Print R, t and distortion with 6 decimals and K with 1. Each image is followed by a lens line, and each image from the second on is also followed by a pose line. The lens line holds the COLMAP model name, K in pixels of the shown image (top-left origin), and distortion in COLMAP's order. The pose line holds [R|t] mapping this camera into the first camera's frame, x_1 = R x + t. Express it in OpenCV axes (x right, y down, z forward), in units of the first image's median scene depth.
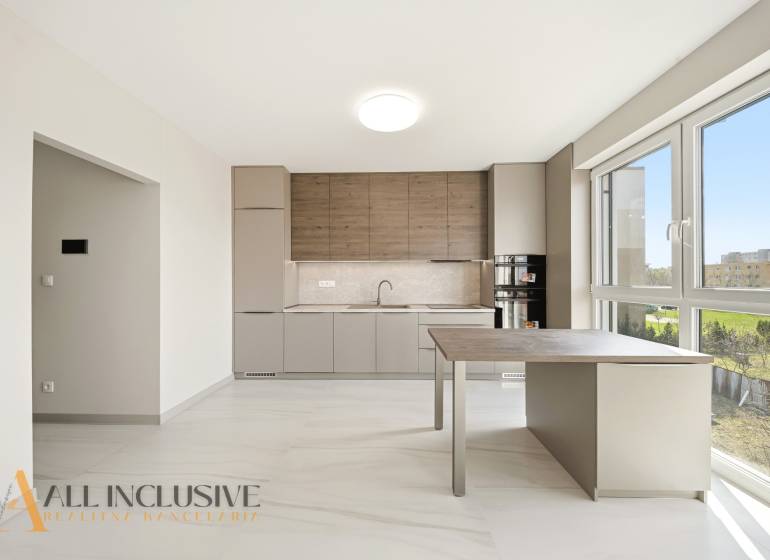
lens RADIAL K [[304.6, 0, 385.0], [0, 304.6, 280.0], [0, 0, 1]] dist [0.000181, -0.000024]
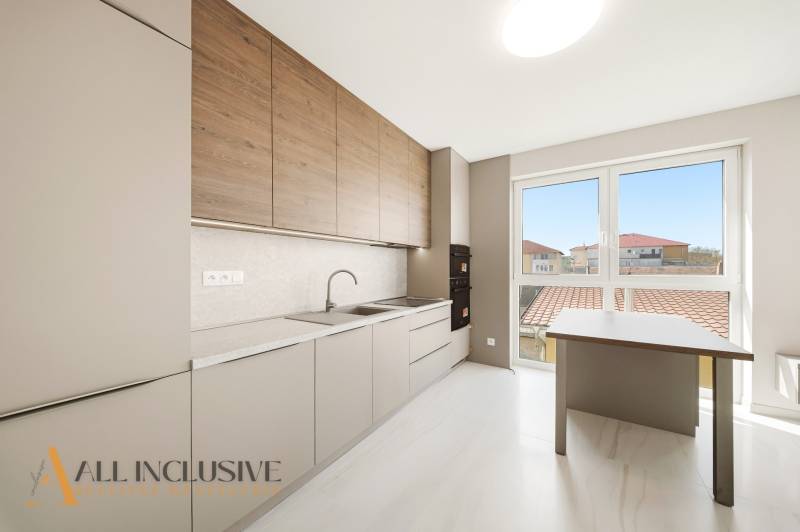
lens RADIAL K [[287.8, 0, 394.2], [0, 287.8, 268.1], [0, 0, 1]] dist [0.000188, -0.000095]
pose [[0.527894, 0.005339, 0.849294, -0.450871], [-0.003137, 0.999986, -0.004336, -0.000079], [-0.849305, -0.000375, 0.527903, 0.618468]]
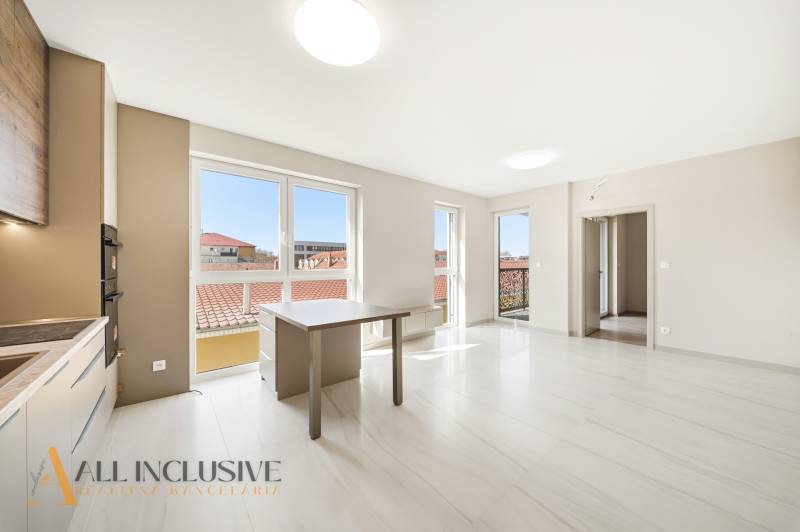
lens RADIAL K [[286.3, 0, 400.0], [0, 286.3, 266.0], [0, 0, 1]] dist [0.000086, -0.000025]
pose [[-0.667190, 0.002126, 0.744885, -0.375079], [0.003016, 0.999995, -0.000153, 0.000564], [-0.744882, 0.002144, -0.667193, 0.867249]]
